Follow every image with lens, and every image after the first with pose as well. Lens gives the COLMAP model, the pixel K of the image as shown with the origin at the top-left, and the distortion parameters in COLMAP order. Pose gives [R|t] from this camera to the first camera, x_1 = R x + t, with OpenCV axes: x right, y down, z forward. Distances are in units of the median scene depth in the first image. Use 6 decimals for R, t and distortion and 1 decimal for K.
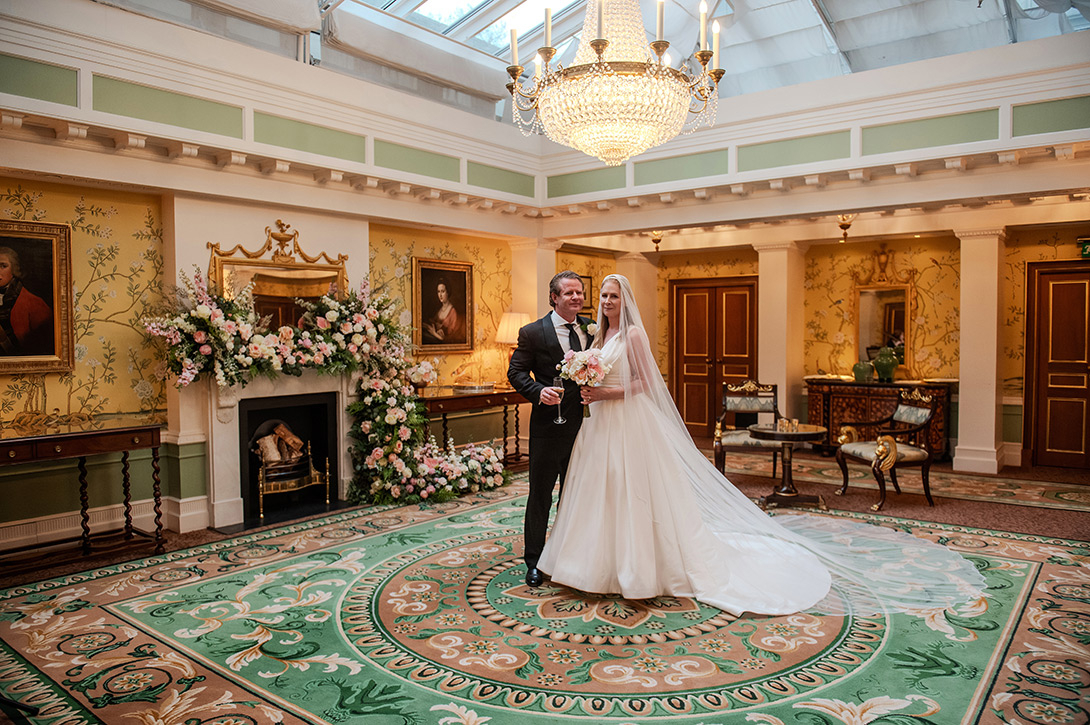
lens RADIAL K [[763.2, 0, 545.0], [0, 763.2, 362.5], [0, 0, 1]] dist [-0.002453, -0.000913]
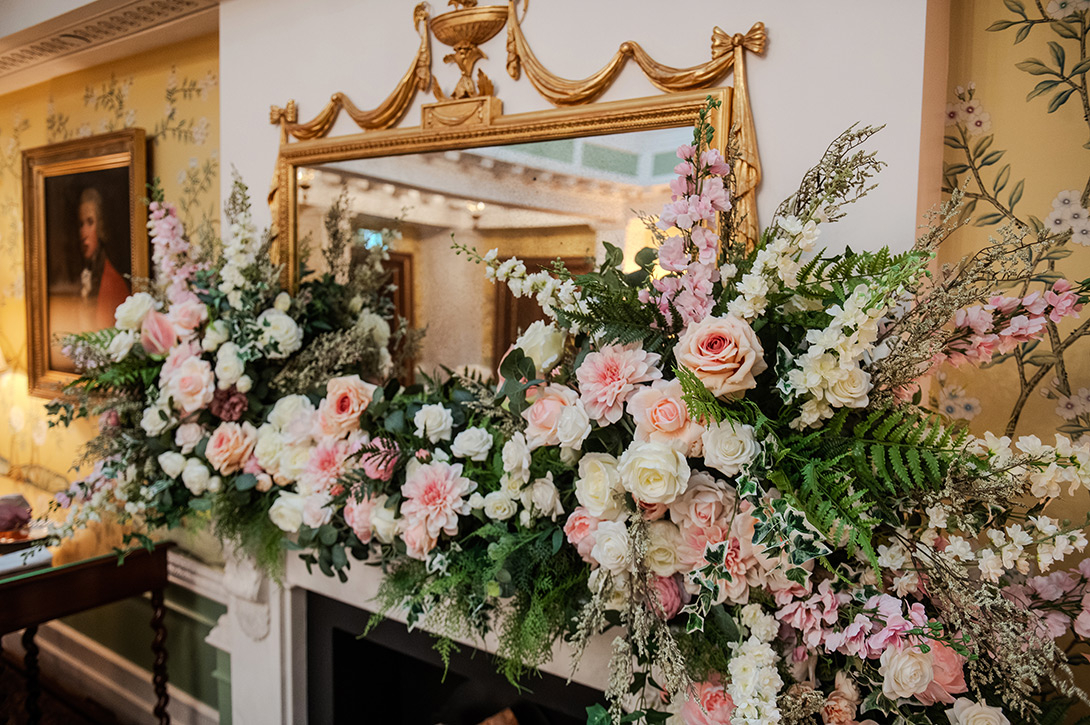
lens RADIAL K [[763.2, 0, 545.0], [0, 763.2, 362.5], [0, 0, 1]] dist [-0.002453, -0.000913]
pose [[0.072664, 0.099344, -0.992396, -0.080074], [-0.075596, 0.992713, 0.093841, -0.081316], [0.994487, 0.068202, 0.079644, 1.051441]]
